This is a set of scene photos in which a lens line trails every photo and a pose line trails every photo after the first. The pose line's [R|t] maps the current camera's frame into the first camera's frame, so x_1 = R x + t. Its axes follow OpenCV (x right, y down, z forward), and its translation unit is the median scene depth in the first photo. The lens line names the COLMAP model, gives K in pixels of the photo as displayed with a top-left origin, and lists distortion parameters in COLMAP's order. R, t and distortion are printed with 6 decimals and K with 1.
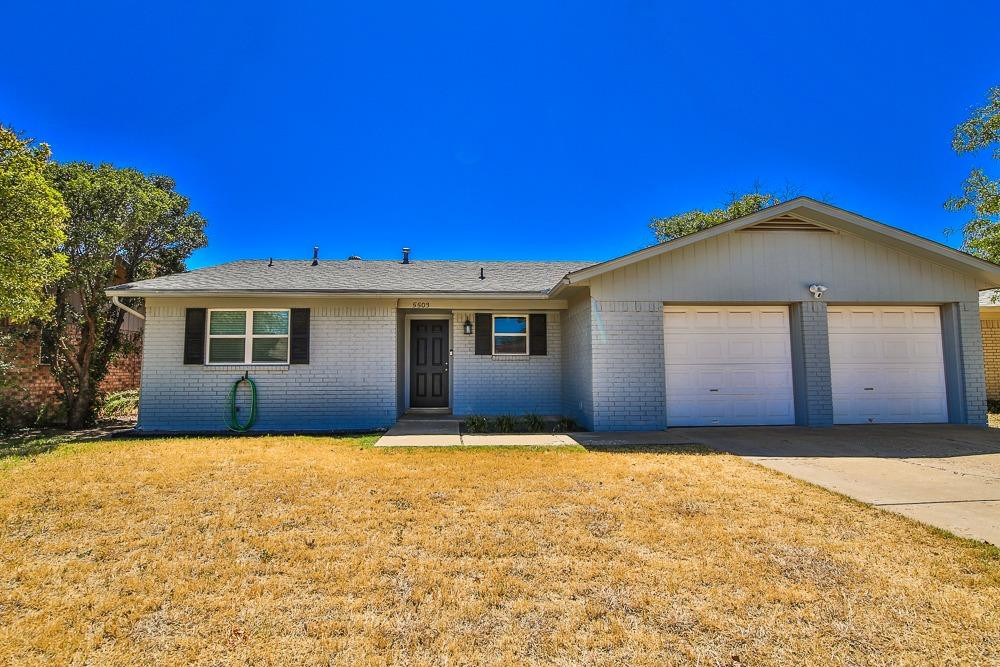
lens RADIAL K [[468.0, 0, 497.1], [0, 468.0, 335.1], [0, 0, 1]] dist [0.000106, -0.009657]
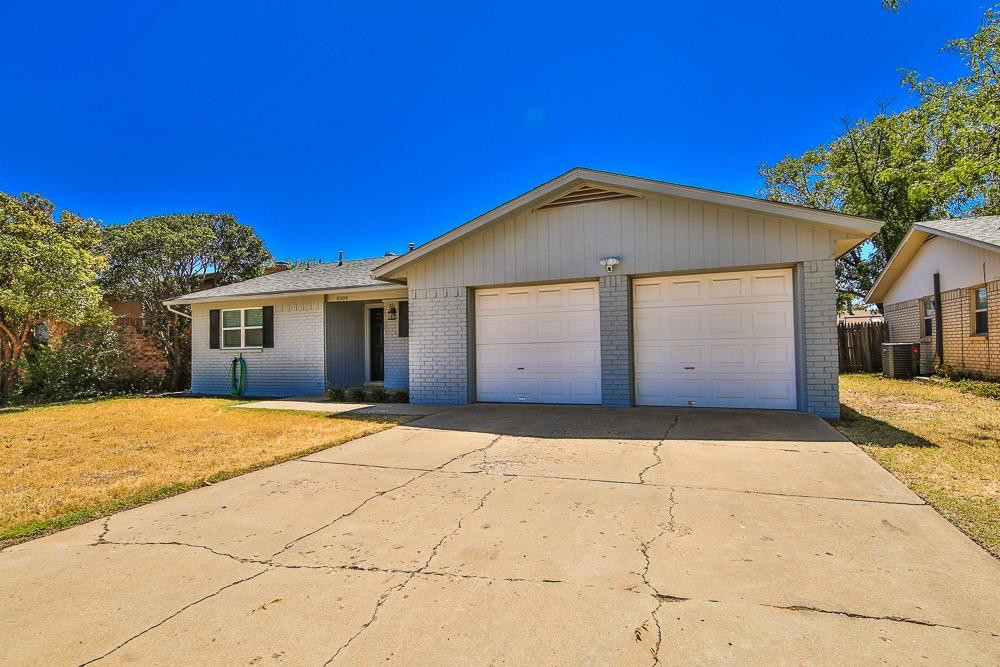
lens RADIAL K [[481.9, 0, 506.2], [0, 481.9, 338.0], [0, 0, 1]] dist [-0.000408, -0.009333]
pose [[0.911343, -0.020664, -0.411129, 0.788672], [0.044578, 0.997820, 0.048661, -0.002953], [0.409227, -0.062674, 0.910277, 0.017716]]
